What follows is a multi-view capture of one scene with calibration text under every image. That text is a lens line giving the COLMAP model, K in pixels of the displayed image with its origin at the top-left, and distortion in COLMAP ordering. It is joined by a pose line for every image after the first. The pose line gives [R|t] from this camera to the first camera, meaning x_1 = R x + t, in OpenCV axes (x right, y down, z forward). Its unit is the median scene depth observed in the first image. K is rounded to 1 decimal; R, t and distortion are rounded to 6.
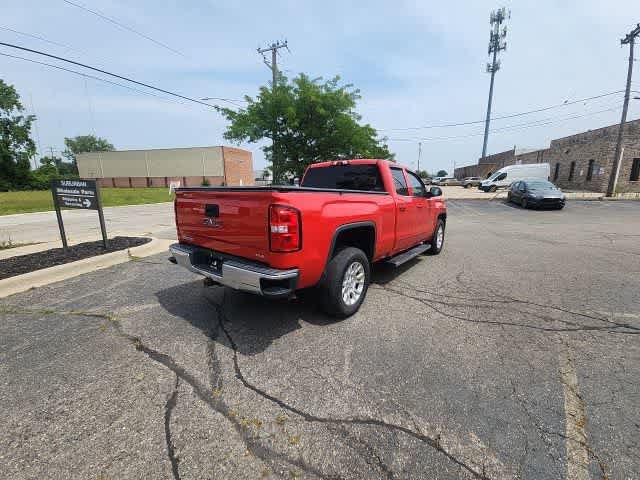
lens RADIAL K [[259.2, 0, 321.2], [0, 259.2, 240.2], [0, 0, 1]] dist [0.017430, -0.011043]
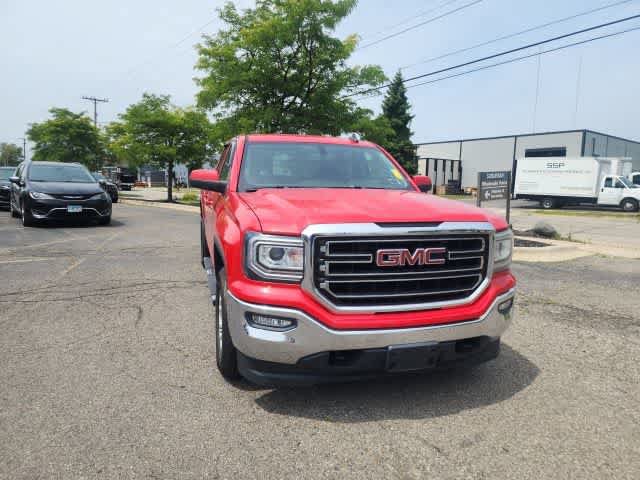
lens RADIAL K [[430.6, 0, 320.3], [0, 430.6, 243.2], [0, 0, 1]] dist [0.061741, -0.047976]
pose [[-0.573890, 0.110964, -0.811380, 0.330362], [-0.184296, 0.947863, 0.259982, -0.108982], [0.797926, 0.298735, -0.523519, 0.549526]]
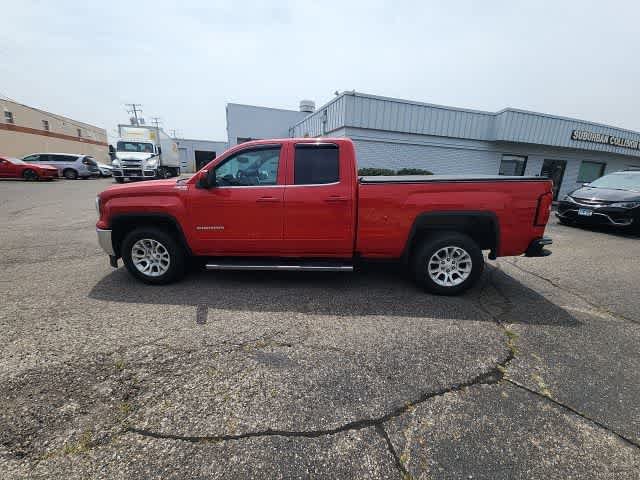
lens RADIAL K [[259.2, 0, 320.4], [0, 259.2, 239.2], [0, 0, 1]] dist [0.017430, -0.011043]
pose [[-0.555647, -0.224626, 0.800500, -0.191042], [0.145528, 0.921672, 0.359642, -0.097618], [-0.818583, 0.316329, -0.479434, 0.471488]]
